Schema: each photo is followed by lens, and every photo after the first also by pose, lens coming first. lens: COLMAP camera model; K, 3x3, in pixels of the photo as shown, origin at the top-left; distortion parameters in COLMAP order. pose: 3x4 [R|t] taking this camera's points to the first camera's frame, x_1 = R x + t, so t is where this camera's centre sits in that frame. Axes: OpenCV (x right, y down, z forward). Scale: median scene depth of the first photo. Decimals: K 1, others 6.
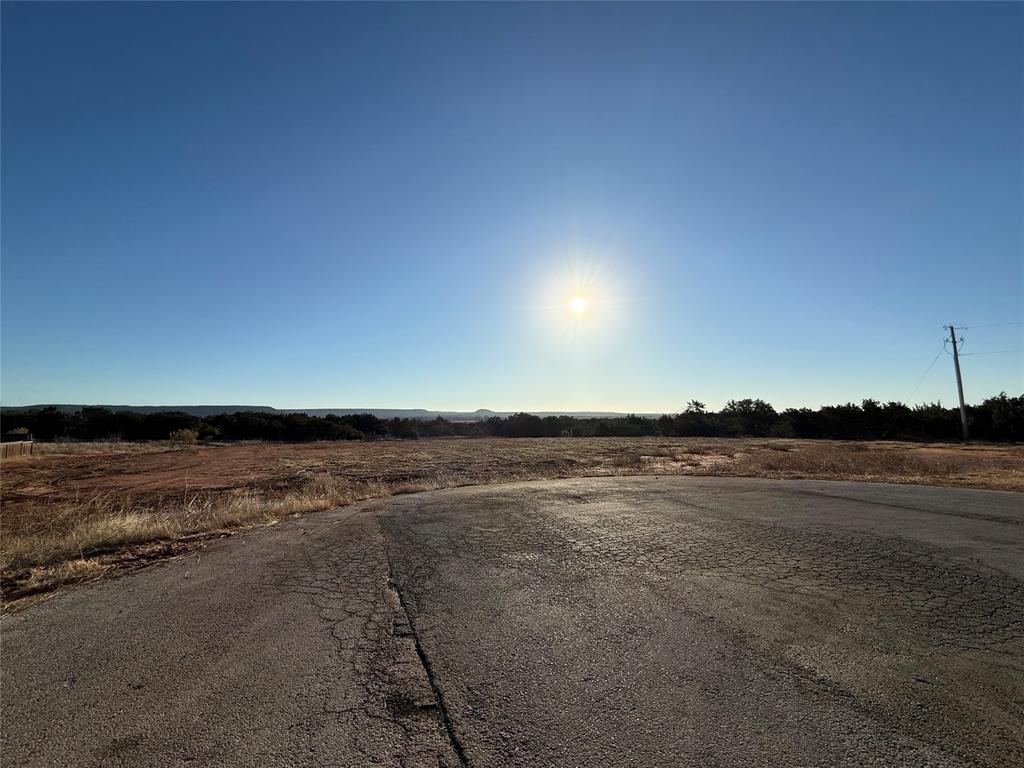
lens RADIAL K [[409.3, 0, 514.6], [0, 409.3, 388.2], [0, 0, 1]] dist [0.000742, -0.000182]
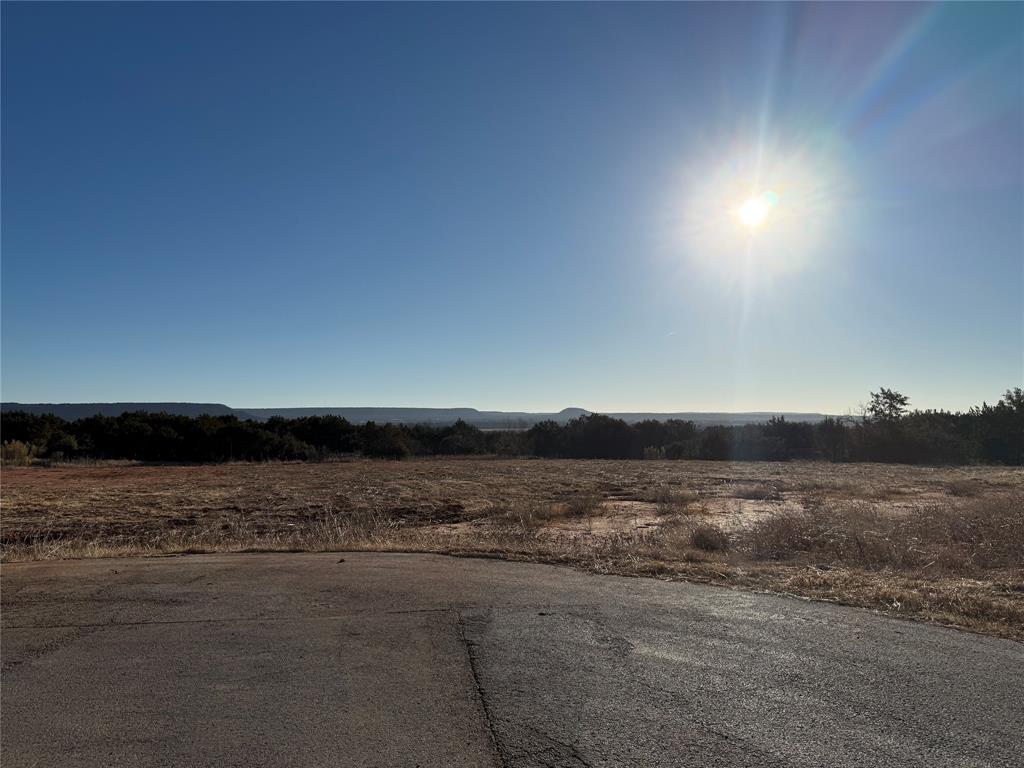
lens RADIAL K [[718.1, 0, 517.6], [0, 718.1, 385.4], [0, 0, 1]] dist [0.065525, -0.085600]
pose [[0.988066, -0.005742, -0.153924, 0.084594], [0.008797, 0.999777, 0.019175, 0.002301], [0.153780, -0.020300, 0.987897, 0.032991]]
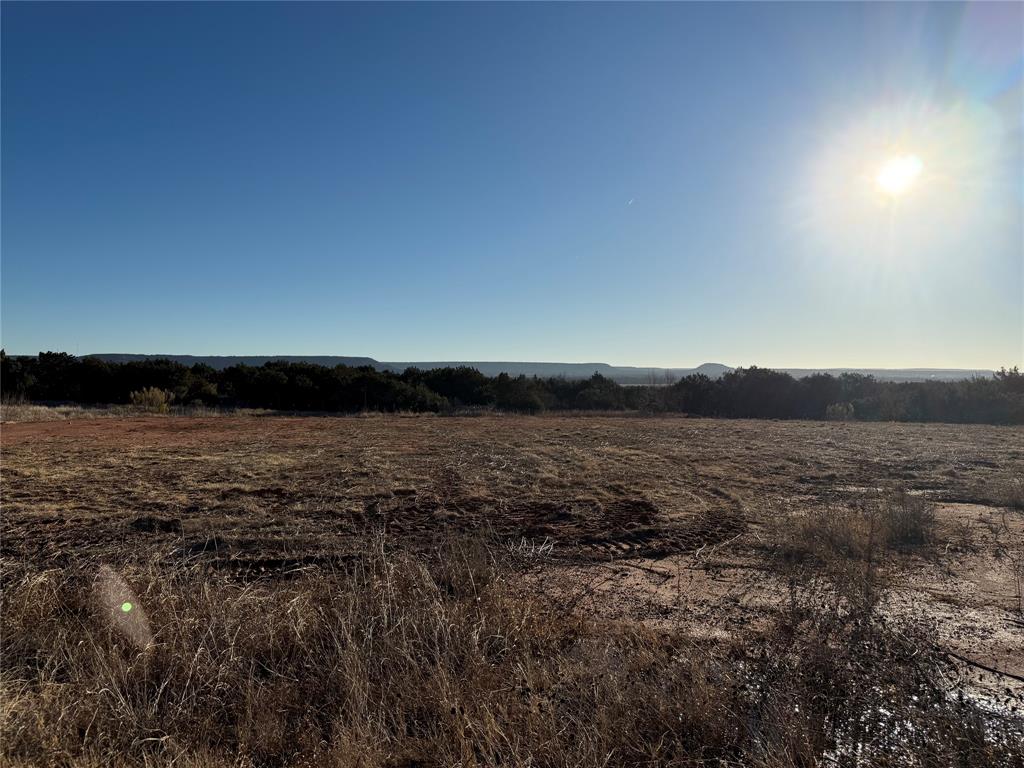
lens RADIAL K [[718.1, 0, 520.9], [0, 718.1, 388.1], [0, 0, 1]] dist [0.065525, -0.085600]
pose [[0.944708, 0.016274, -0.327509, 0.052594], [0.011837, 0.996424, 0.083657, 0.013087], [0.327699, -0.082908, 0.941137, 0.126264]]
